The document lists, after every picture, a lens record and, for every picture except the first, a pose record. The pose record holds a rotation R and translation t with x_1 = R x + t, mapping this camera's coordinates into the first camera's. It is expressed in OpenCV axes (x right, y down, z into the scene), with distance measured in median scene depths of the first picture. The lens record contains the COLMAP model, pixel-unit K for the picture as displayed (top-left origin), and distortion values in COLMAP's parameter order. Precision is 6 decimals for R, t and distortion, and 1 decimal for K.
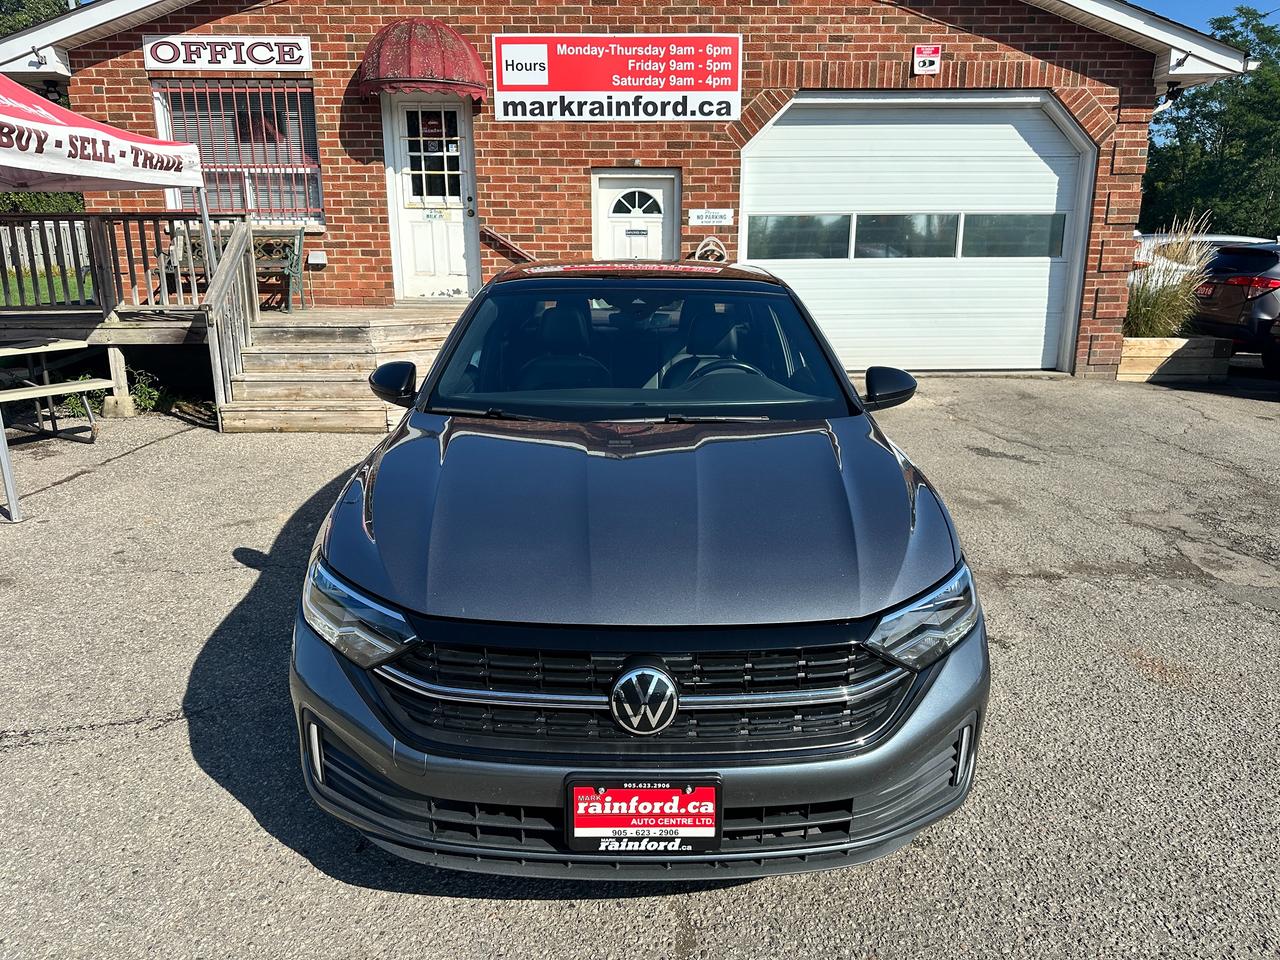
lens RADIAL K [[911.5, 0, 632.3], [0, 911.5, 480.5], [0, 0, 1]] dist [0.036772, -0.052345]
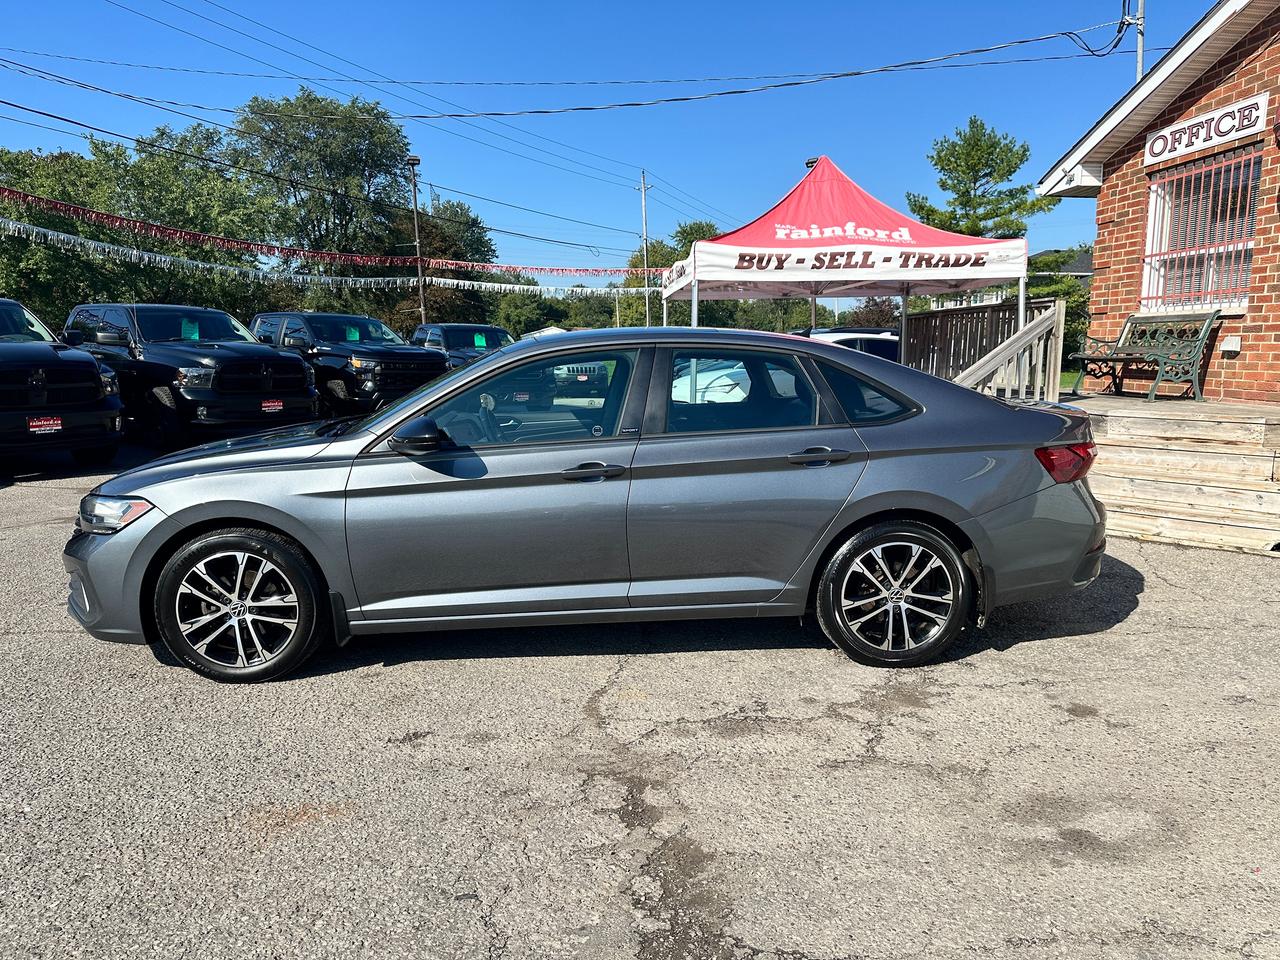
lens RADIAL K [[911.5, 0, 638.6], [0, 911.5, 479.2], [0, 0, 1]] dist [0.036772, -0.052345]
pose [[0.045310, 0.139071, -0.989245, 0.519396], [-0.248853, 0.960616, 0.123648, -0.095204], [0.967481, 0.240574, 0.078134, 0.452499]]
